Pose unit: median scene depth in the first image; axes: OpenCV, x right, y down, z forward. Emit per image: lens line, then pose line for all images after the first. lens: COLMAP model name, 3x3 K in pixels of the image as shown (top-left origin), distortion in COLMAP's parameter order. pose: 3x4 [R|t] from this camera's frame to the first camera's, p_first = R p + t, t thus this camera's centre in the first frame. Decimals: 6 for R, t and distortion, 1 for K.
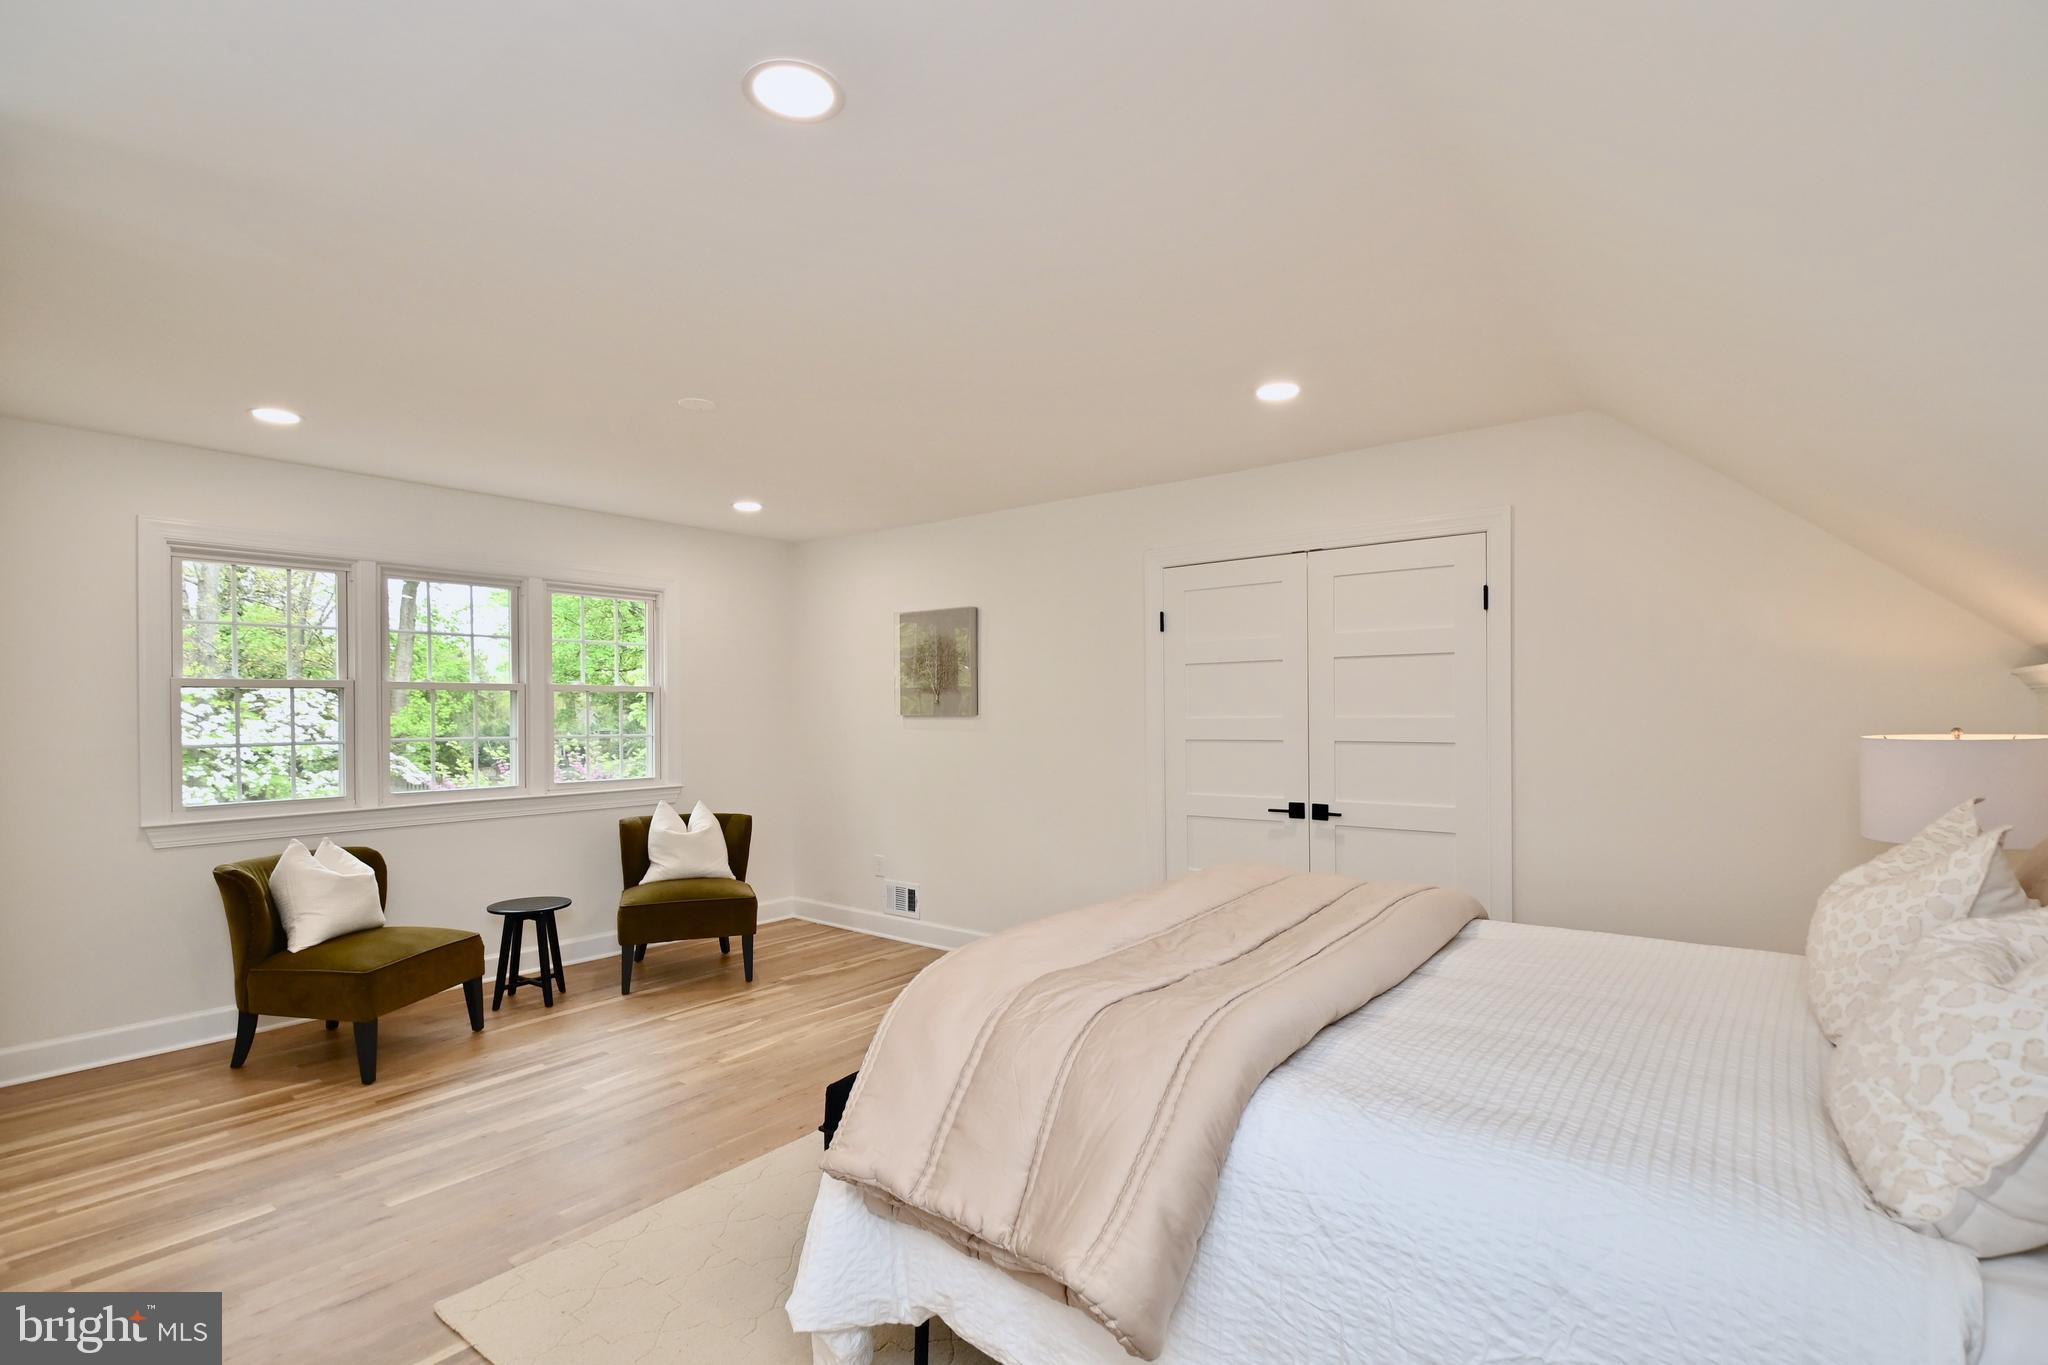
lens RADIAL K [[974.7, 0, 1037.6], [0, 974.7, 700.6], [0, 0, 1]] dist [-0.023169, -0.003770]
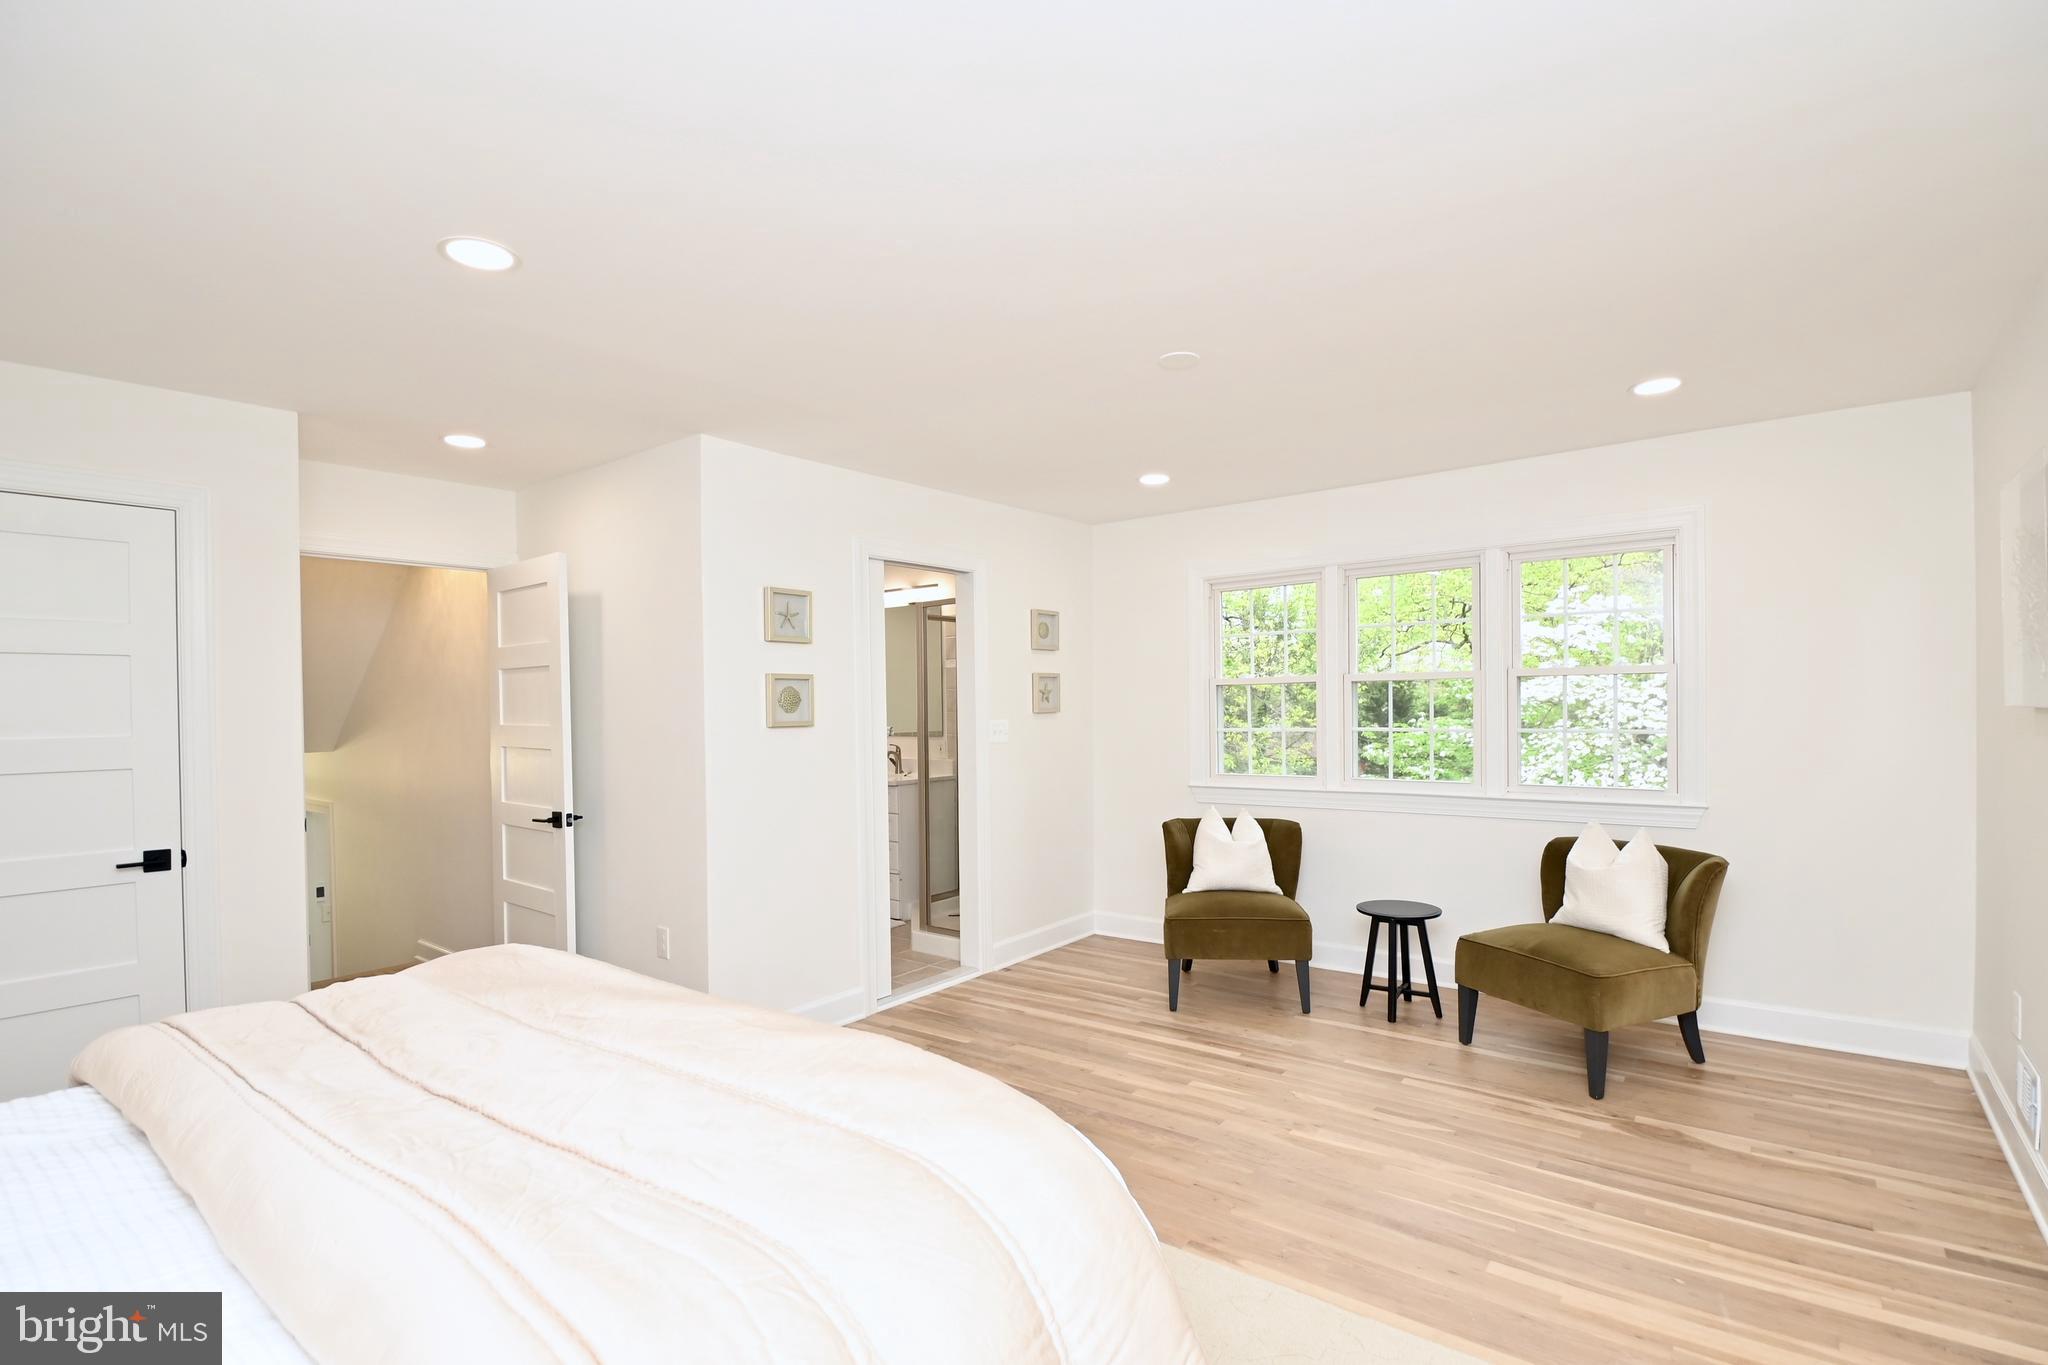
lens RADIAL K [[974.7, 0, 1030.7], [0, 974.7, 688.8], [0, 0, 1]] dist [-0.023169, -0.003770]
pose [[-0.019941, -0.015106, -0.999687, 0.427977], [0.011828, 0.999812, -0.015344, 0.019074], [0.999731, -0.012130, -0.019758, 0.733899]]
